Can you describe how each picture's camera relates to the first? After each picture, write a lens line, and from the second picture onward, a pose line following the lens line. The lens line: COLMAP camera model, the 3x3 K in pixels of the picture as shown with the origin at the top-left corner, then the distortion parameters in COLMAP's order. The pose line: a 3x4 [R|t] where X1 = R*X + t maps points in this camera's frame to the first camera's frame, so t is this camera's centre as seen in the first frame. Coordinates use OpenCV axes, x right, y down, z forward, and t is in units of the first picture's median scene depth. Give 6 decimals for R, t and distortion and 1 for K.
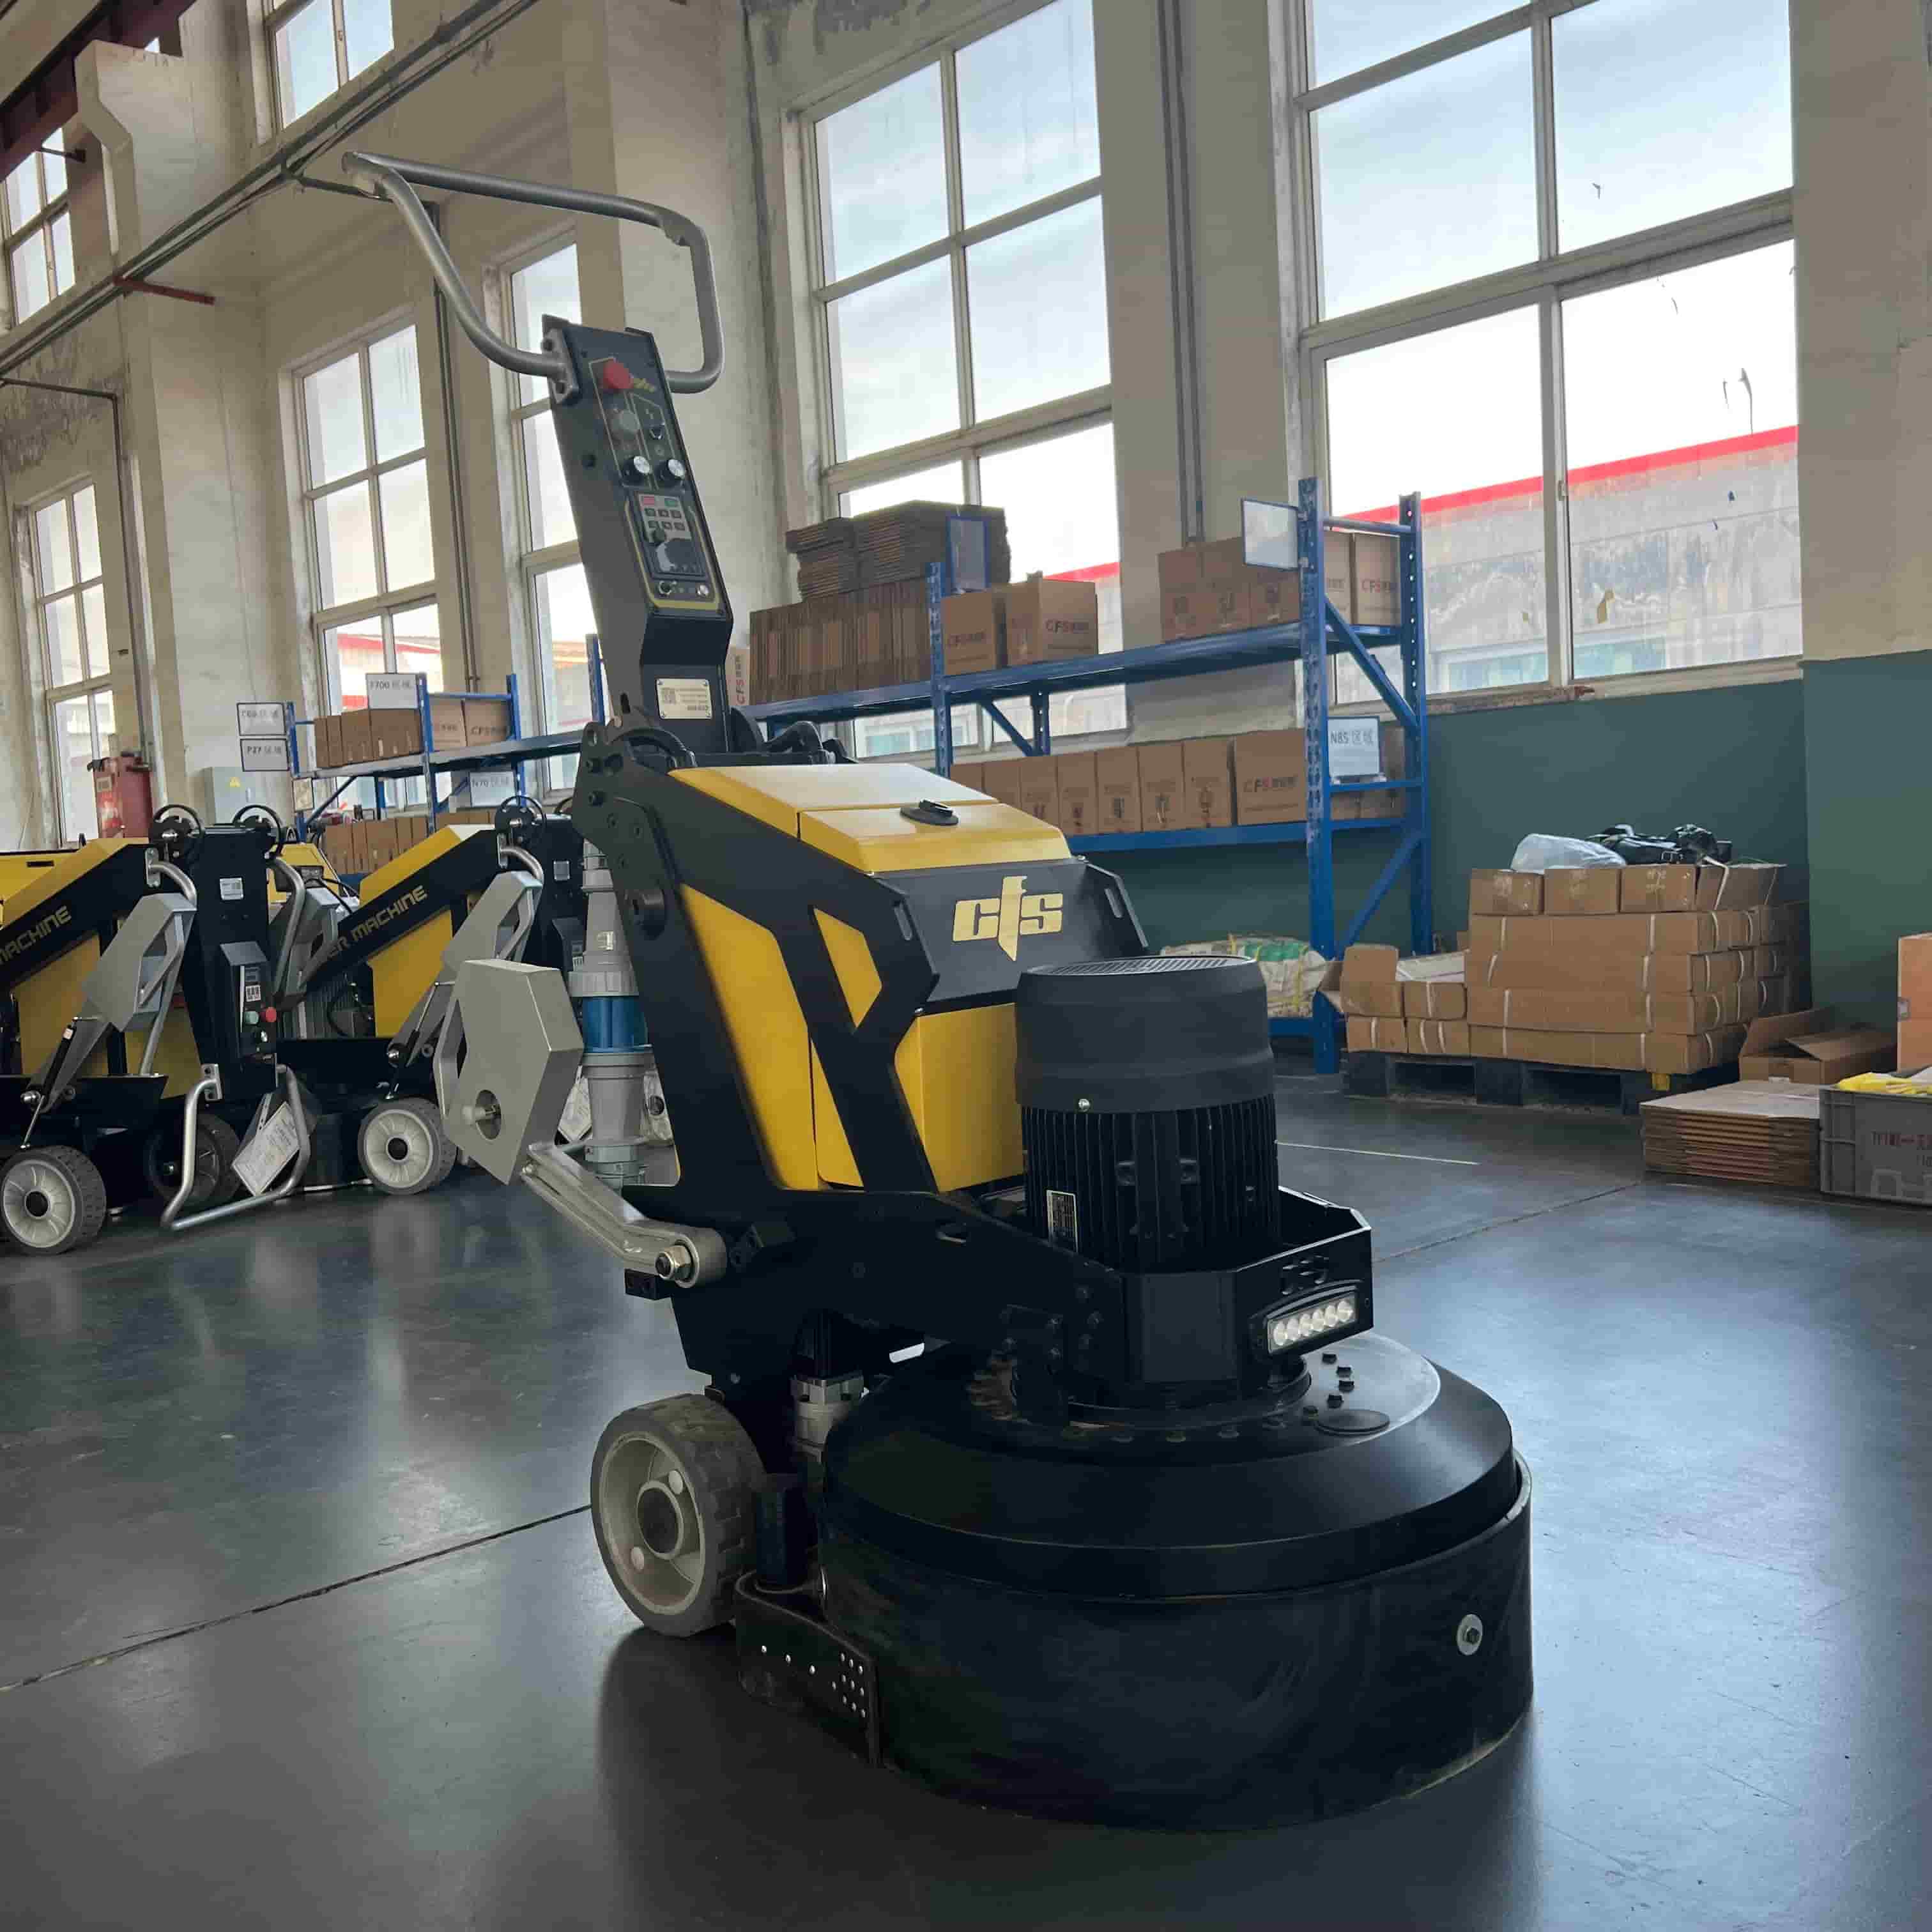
lens RADIAL K [[1977.2, 0, 971.1], [0, 1977.2, 971.1], [0, 0, 1]] dist [0.011801, 0.000000]
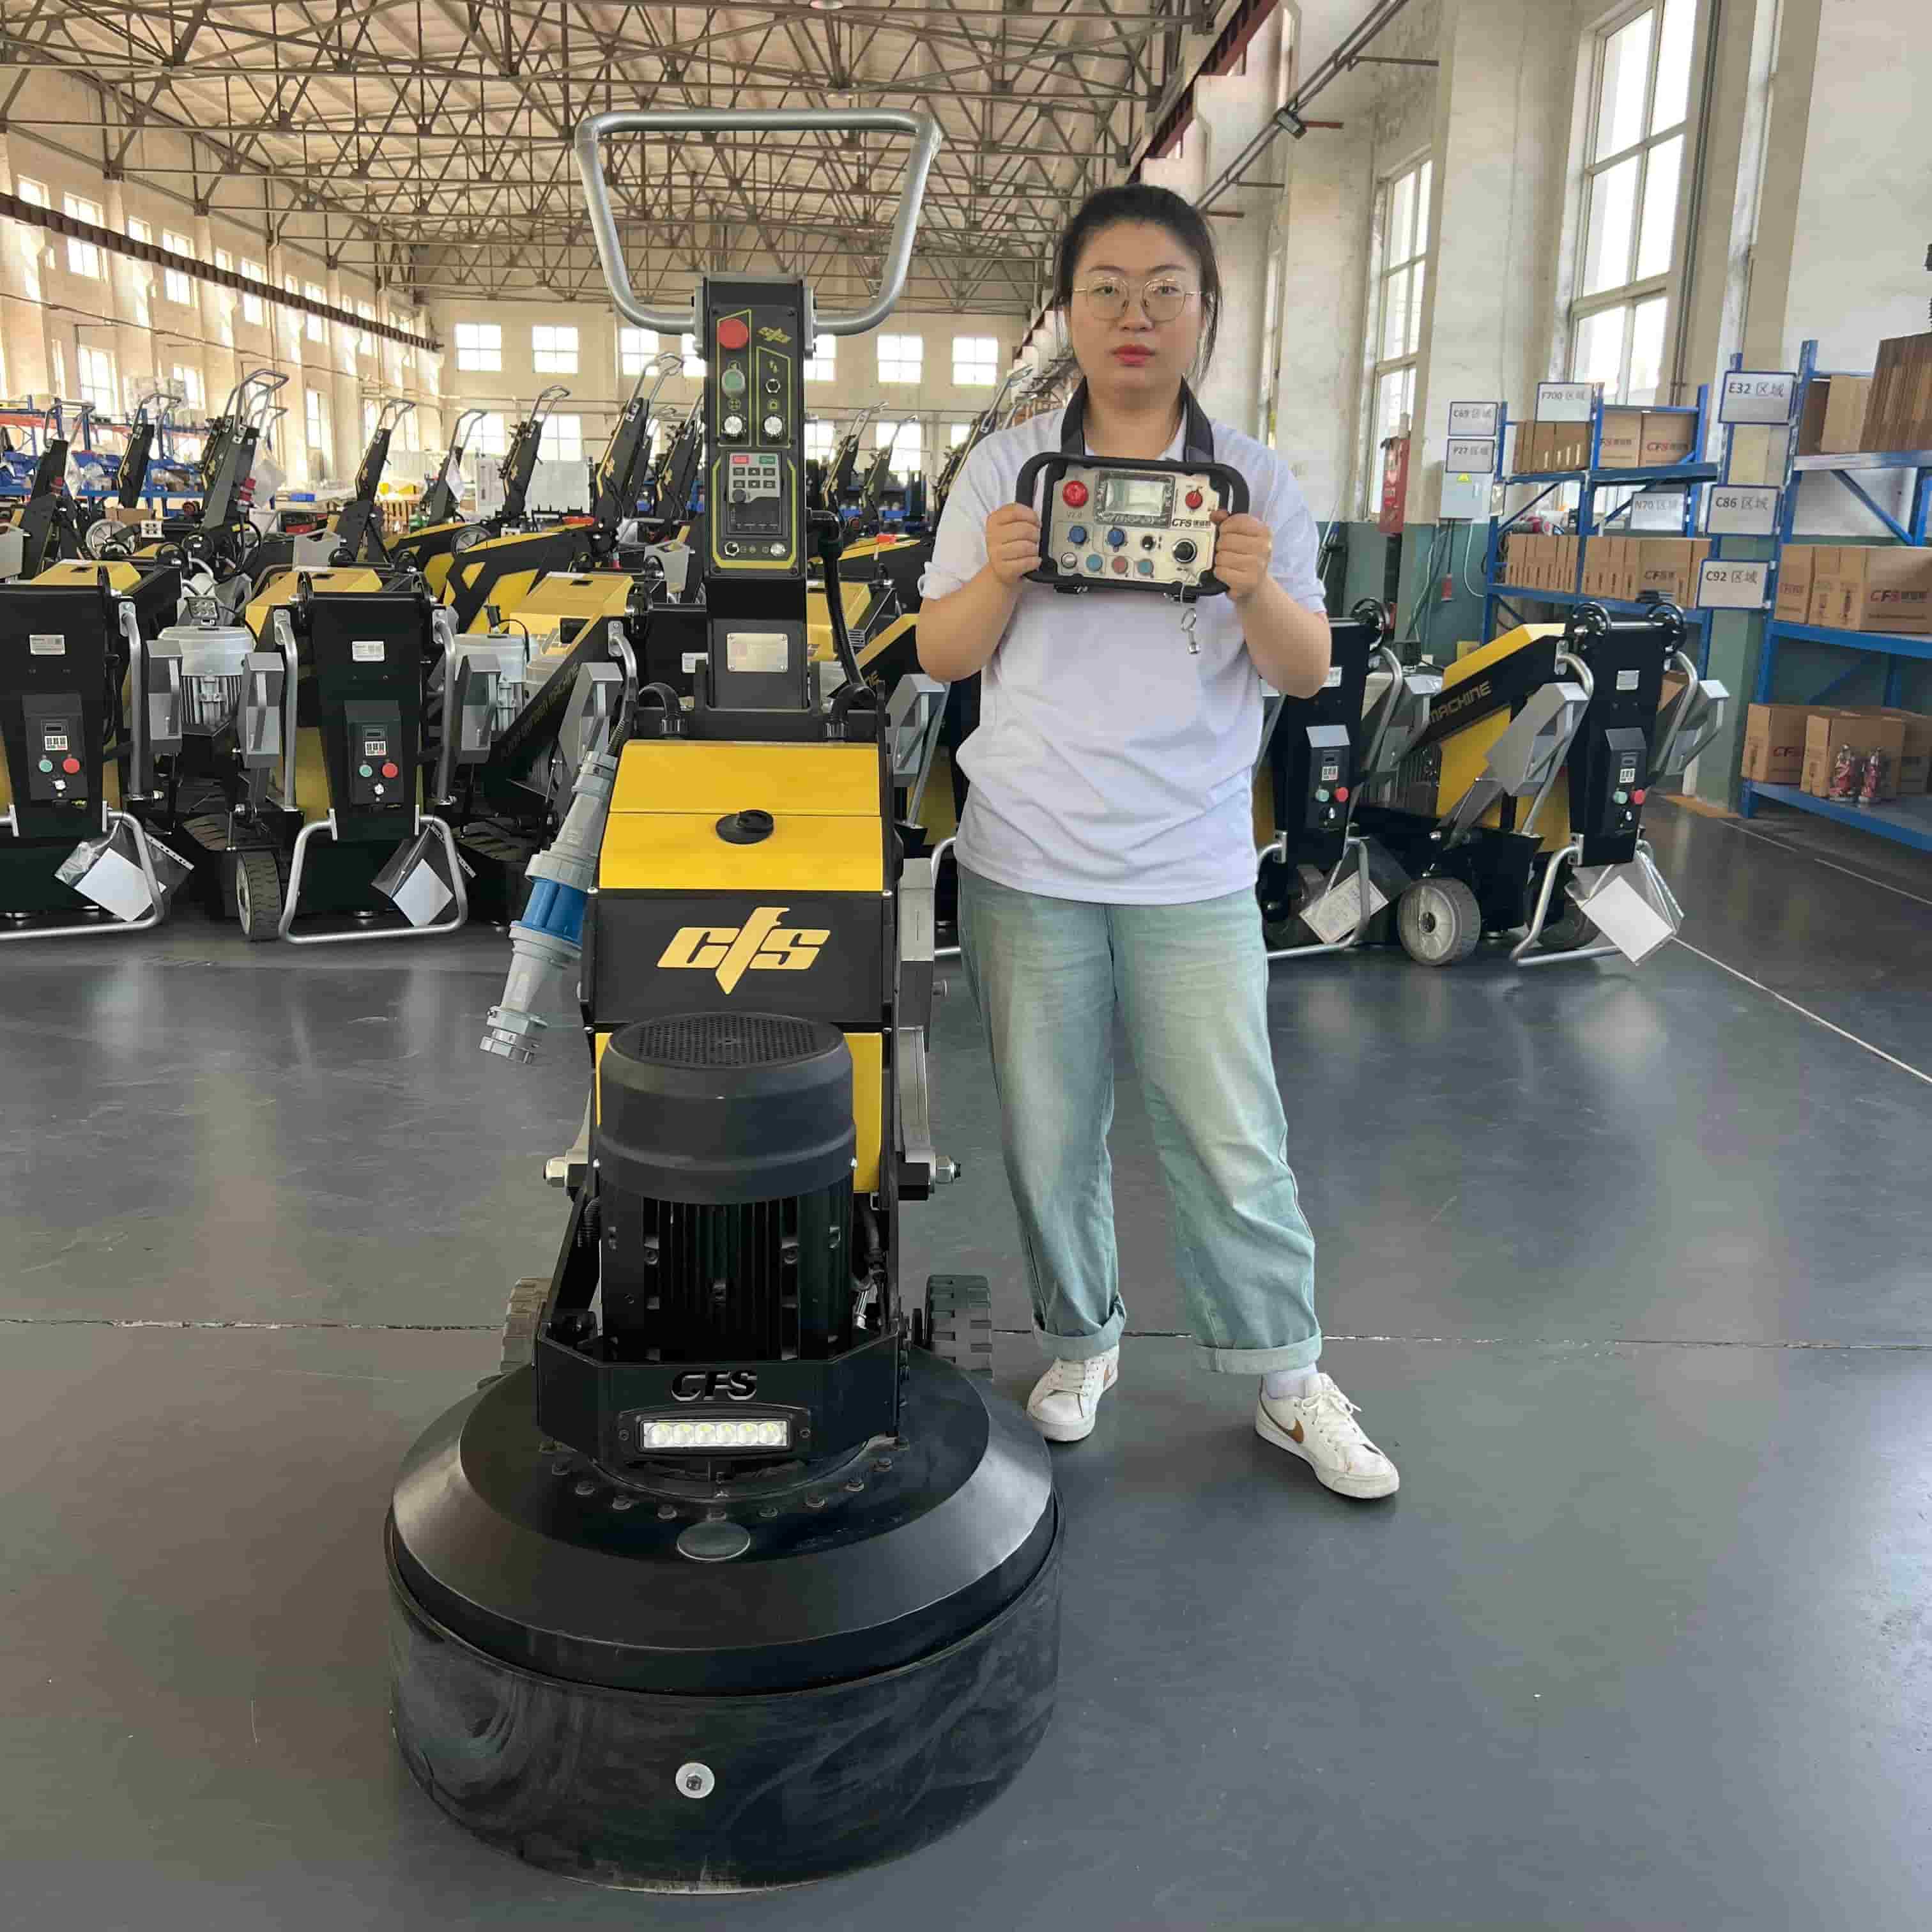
lens RADIAL K [[1977.2, 0, 969.9], [0, 1977.2, 975.2], [0, 0, 1]] dist [0.011801, 0.000000]
pose [[0.748164, 0.219603, -0.626119, 0.327980], [-0.102866, 0.970621, 0.217515, -0.108675], [0.655491, -0.098331, 0.748774, 0.136891]]
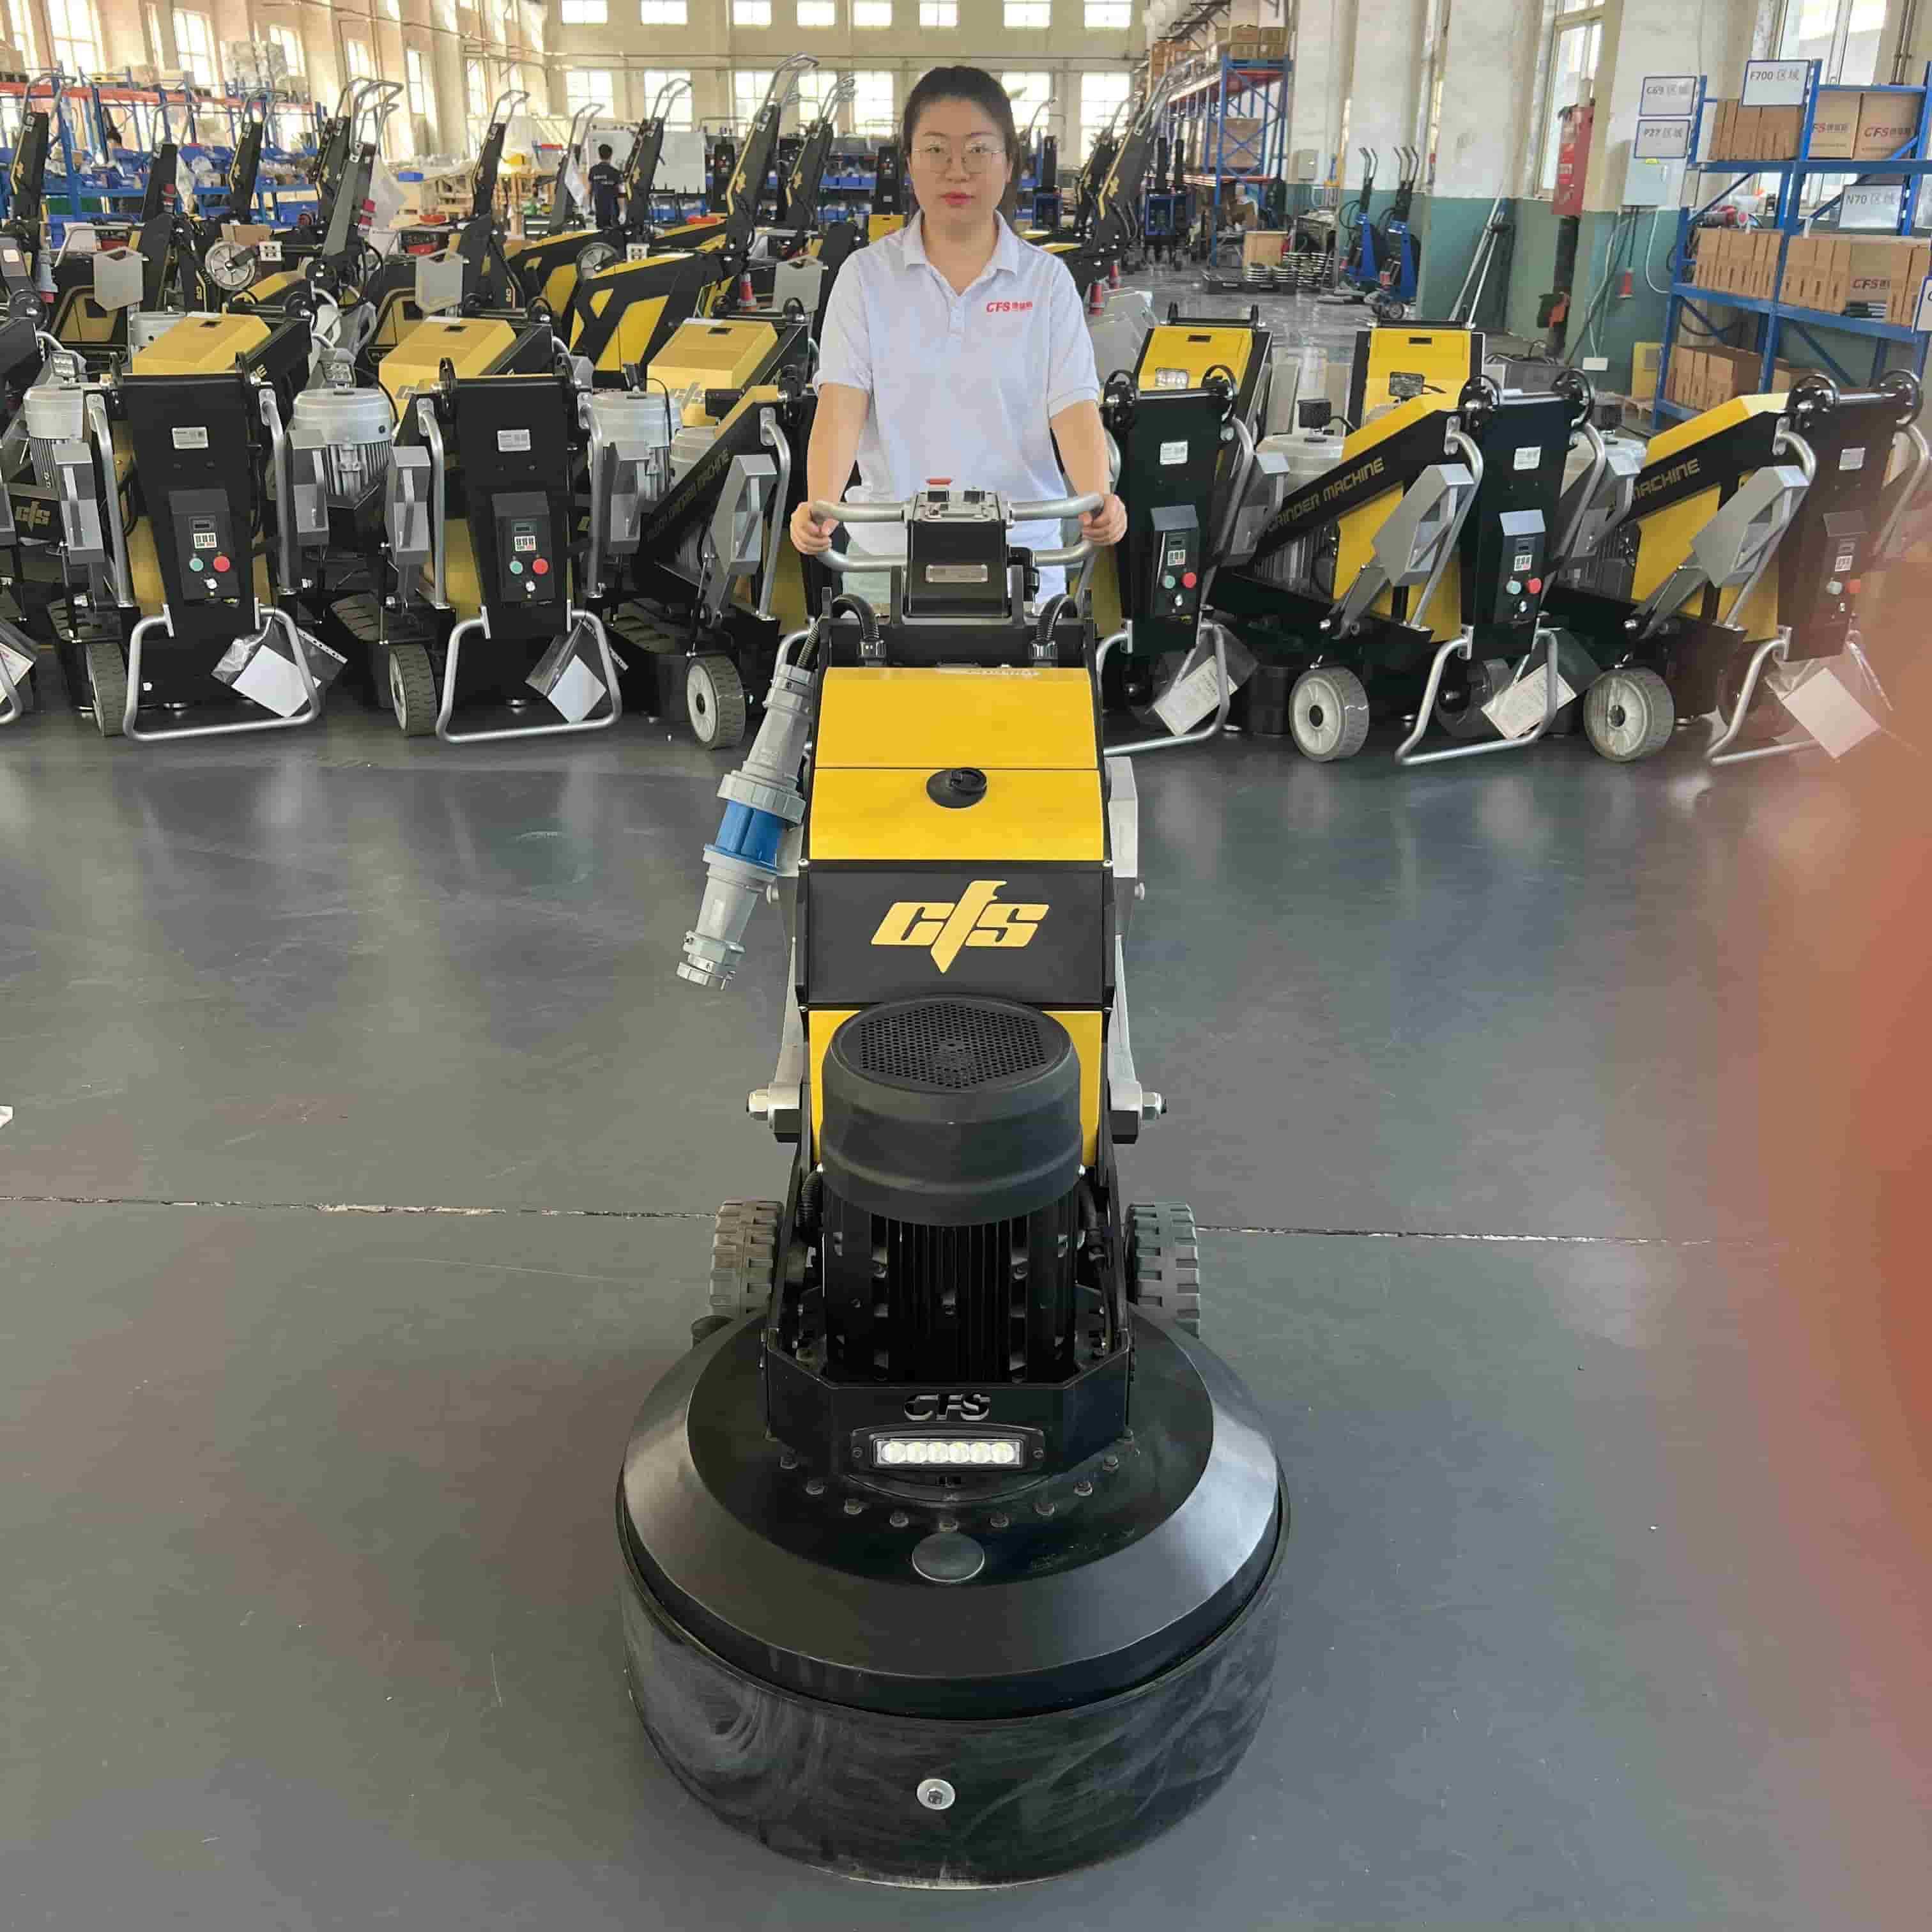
lens RADIAL K [[1977.2, 0, 969.0], [0, 1977.2, 975.5], [0, 0, 1]] dist [0.011801, 0.000000]
pose [[0.708804, 0.321759, -0.627749, 0.282690], [-0.085944, 0.922673, 0.375884, -0.163214], [0.700151, -0.212477, 0.681647, 0.145457]]
